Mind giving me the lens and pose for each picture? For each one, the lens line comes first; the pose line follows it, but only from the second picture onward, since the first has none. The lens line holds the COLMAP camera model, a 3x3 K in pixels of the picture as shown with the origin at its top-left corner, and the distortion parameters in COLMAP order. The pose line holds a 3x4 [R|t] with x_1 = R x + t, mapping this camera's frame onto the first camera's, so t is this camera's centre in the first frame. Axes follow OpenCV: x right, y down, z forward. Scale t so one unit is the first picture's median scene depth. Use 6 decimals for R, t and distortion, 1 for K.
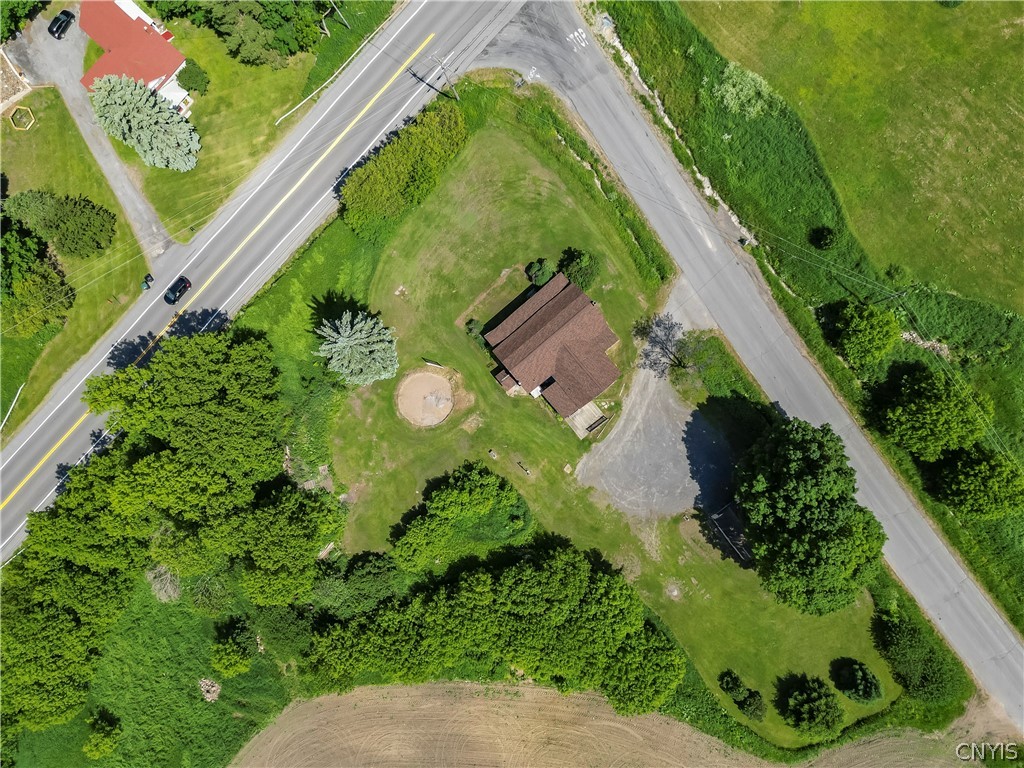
lens RADIAL K [[712.1, 0, 512.0], [0, 712.1, 384.0], [0, 0, 1]] dist [0.077865, -0.087987]
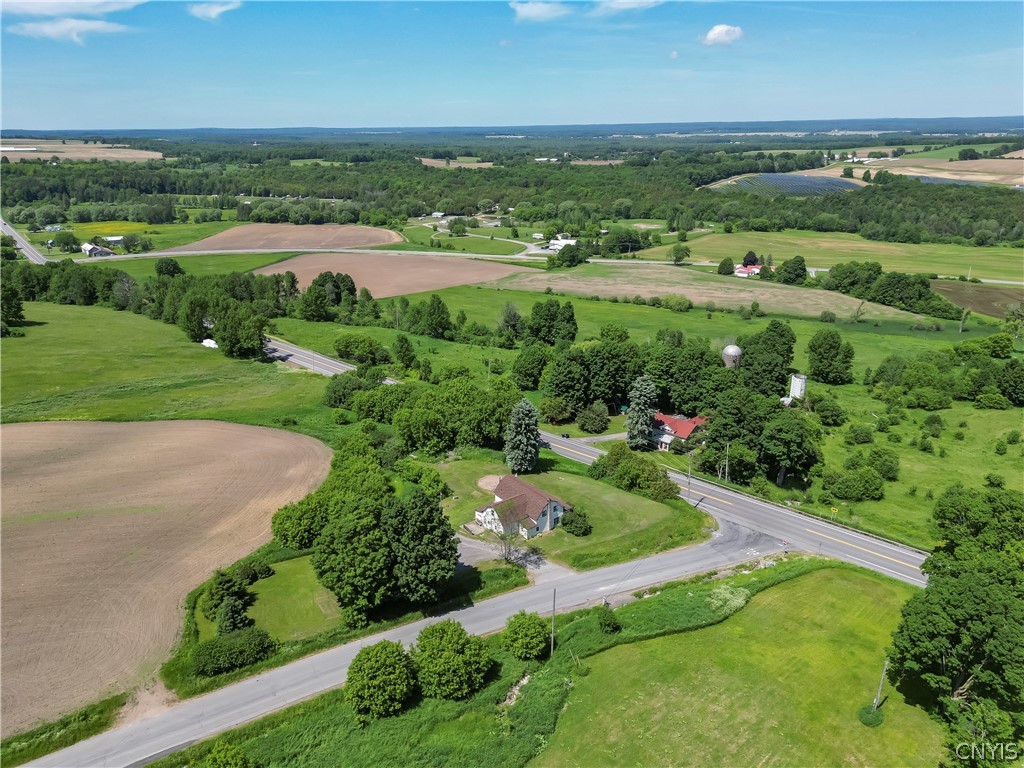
lens RADIAL K [[712.1, 0, 512.0], [0, 712.1, 384.0], [0, 0, 1]] dist [0.077865, -0.087987]
pose [[-0.042450, 0.357298, -0.933025, 1.350390], [-0.998275, 0.022740, 0.054127, -0.113714], [0.040556, 0.933714, 0.355716, 0.212082]]
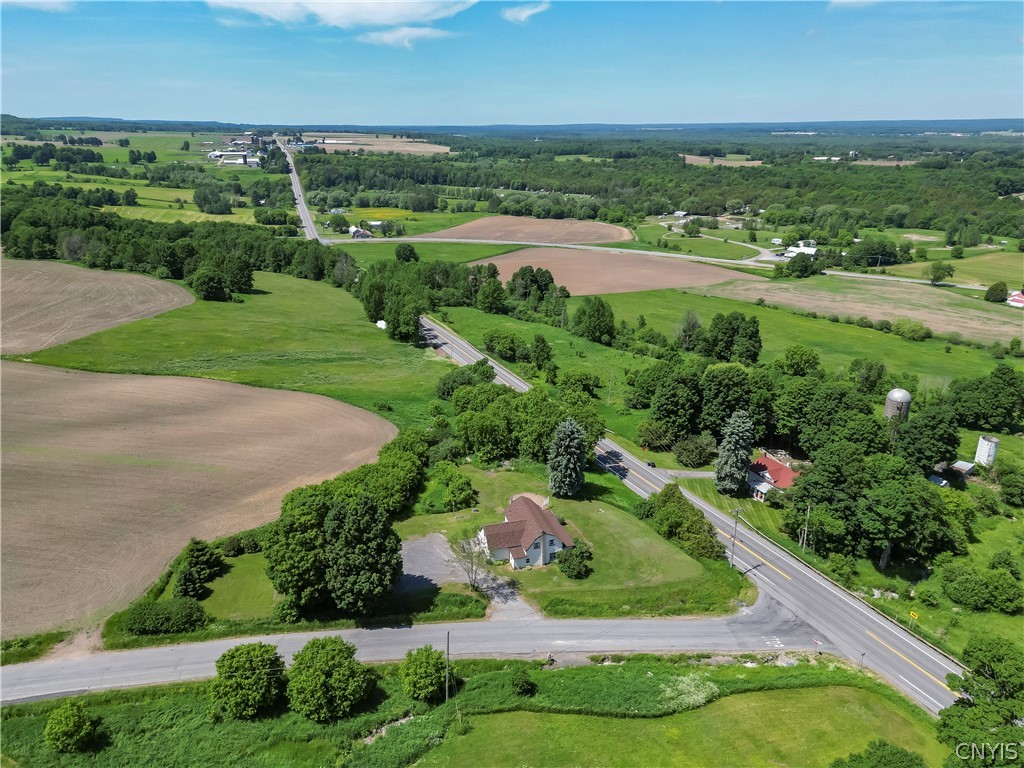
lens RADIAL K [[712.1, 0, 512.0], [0, 712.1, 384.0], [0, 0, 1]] dist [0.077865, -0.087987]
pose [[-0.393539, 0.333038, -0.856863, 1.155575], [-0.918494, -0.103219, 0.381726, -0.522743], [0.038685, 0.937247, 0.346513, 0.227770]]
